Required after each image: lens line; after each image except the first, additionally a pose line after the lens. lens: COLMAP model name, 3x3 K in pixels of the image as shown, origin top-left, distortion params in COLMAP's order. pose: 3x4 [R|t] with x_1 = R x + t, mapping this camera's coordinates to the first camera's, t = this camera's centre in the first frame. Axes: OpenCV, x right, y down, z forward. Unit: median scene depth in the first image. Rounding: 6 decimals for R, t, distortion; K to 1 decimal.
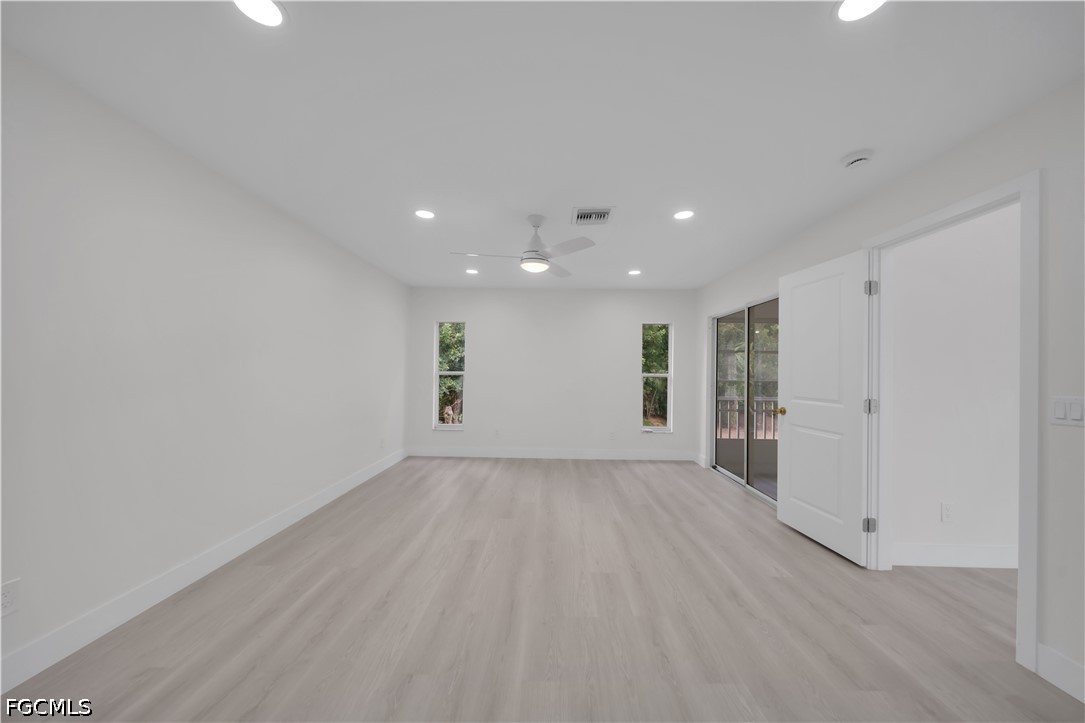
lens RADIAL K [[376.0, 0, 544.9], [0, 376.0, 365.6], [0, 0, 1]] dist [-0.000184, 0.000032]
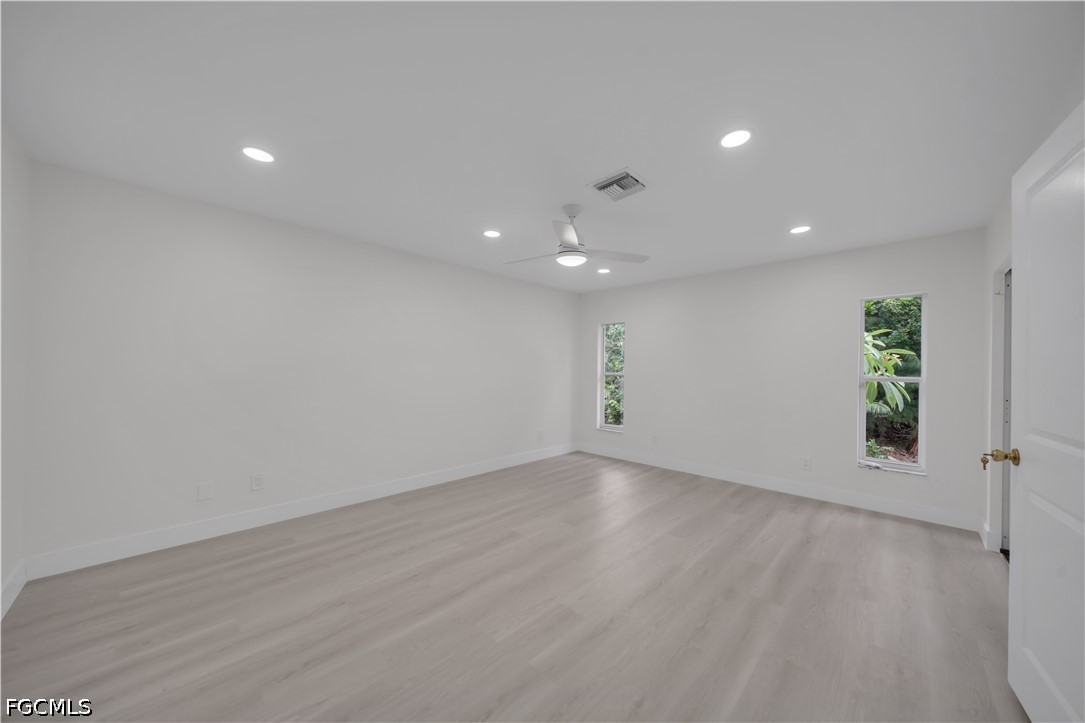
lens RADIAL K [[376.0, 0, 544.9], [0, 376.0, 365.6], [0, 0, 1]] dist [-0.000184, 0.000032]
pose [[0.728620, -0.011884, -0.684815, 0.371116], [0.010507, 0.999926, -0.006174, 0.002472], [0.684838, -0.002697, 0.728691, 0.181574]]
